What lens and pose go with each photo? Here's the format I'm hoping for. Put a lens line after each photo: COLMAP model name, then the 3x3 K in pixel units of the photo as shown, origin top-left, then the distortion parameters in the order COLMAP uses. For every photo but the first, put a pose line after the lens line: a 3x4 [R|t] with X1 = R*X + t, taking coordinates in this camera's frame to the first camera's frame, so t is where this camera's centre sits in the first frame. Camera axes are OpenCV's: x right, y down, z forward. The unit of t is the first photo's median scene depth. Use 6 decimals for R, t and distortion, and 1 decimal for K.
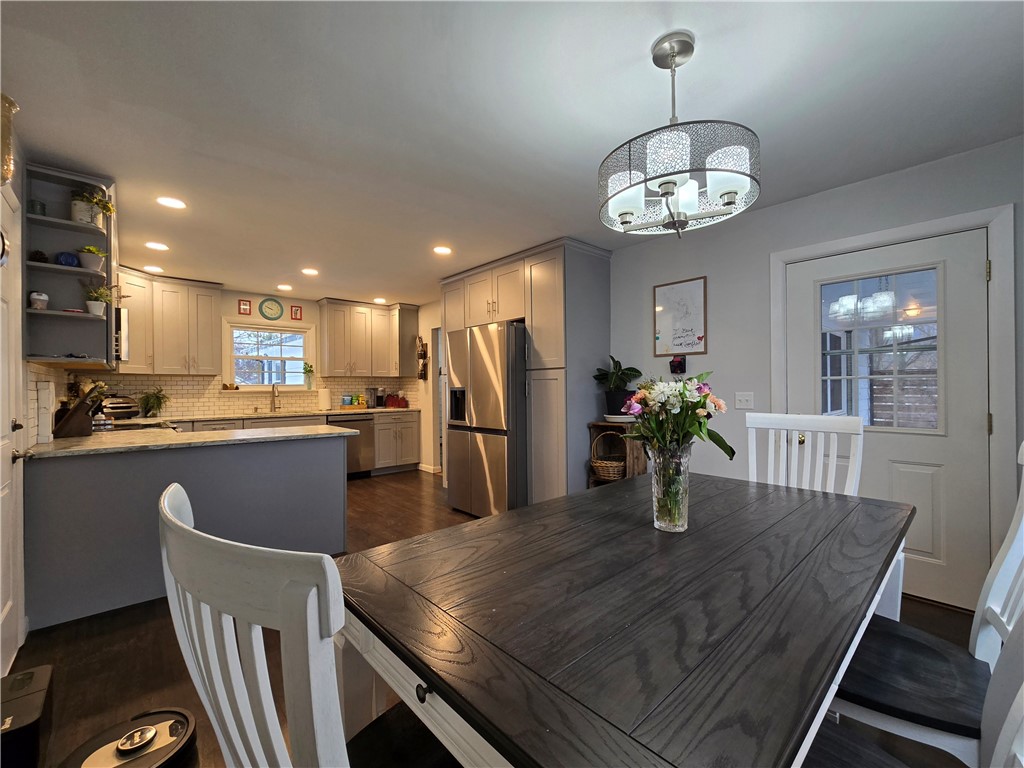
lens RADIAL K [[421.9, 0, 527.2], [0, 421.9, 382.8], [0, 0, 1]] dist [0.001222, 0.000019]
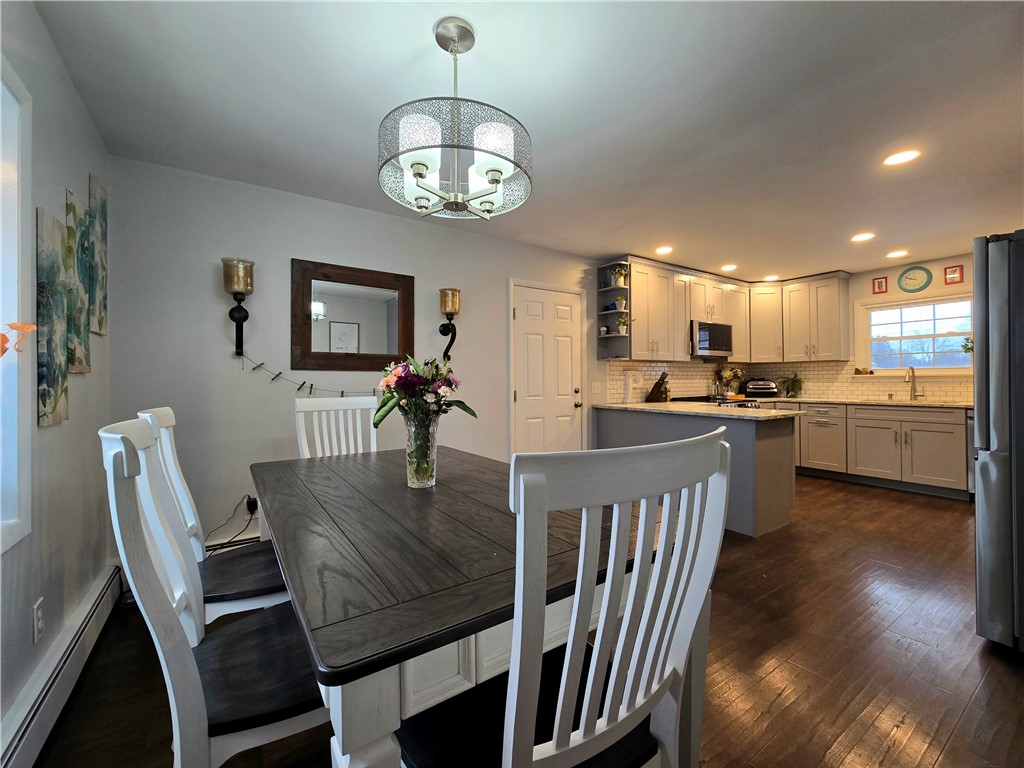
lens RADIAL K [[421.9, 0, 527.2], [0, 421.9, 382.8], [0, 0, 1]] dist [0.001222, 0.000019]
pose [[-0.129746, 0.012094, -0.991474, 0.327647], [0.019543, 0.999763, 0.009638, 0.010112], [0.991355, -0.018126, -0.129951, 0.324929]]
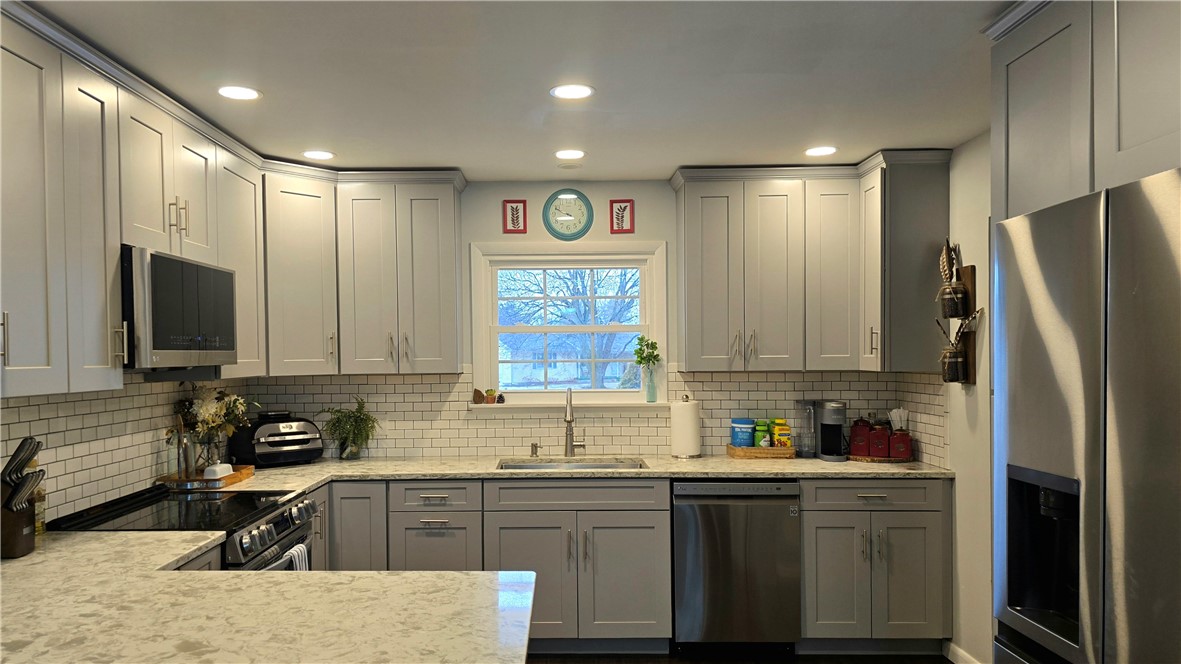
lens RADIAL K [[851.0, 0, 540.7], [0, 851.0, 364.7], [0, 0, 1]] dist [0.055927, -0.003088]
pose [[0.715512, 0.012047, -0.698496, -0.024469], [0.005084, 0.999735, 0.022450, -0.040550], [0.698582, -0.019615, 0.715262, 0.352613]]
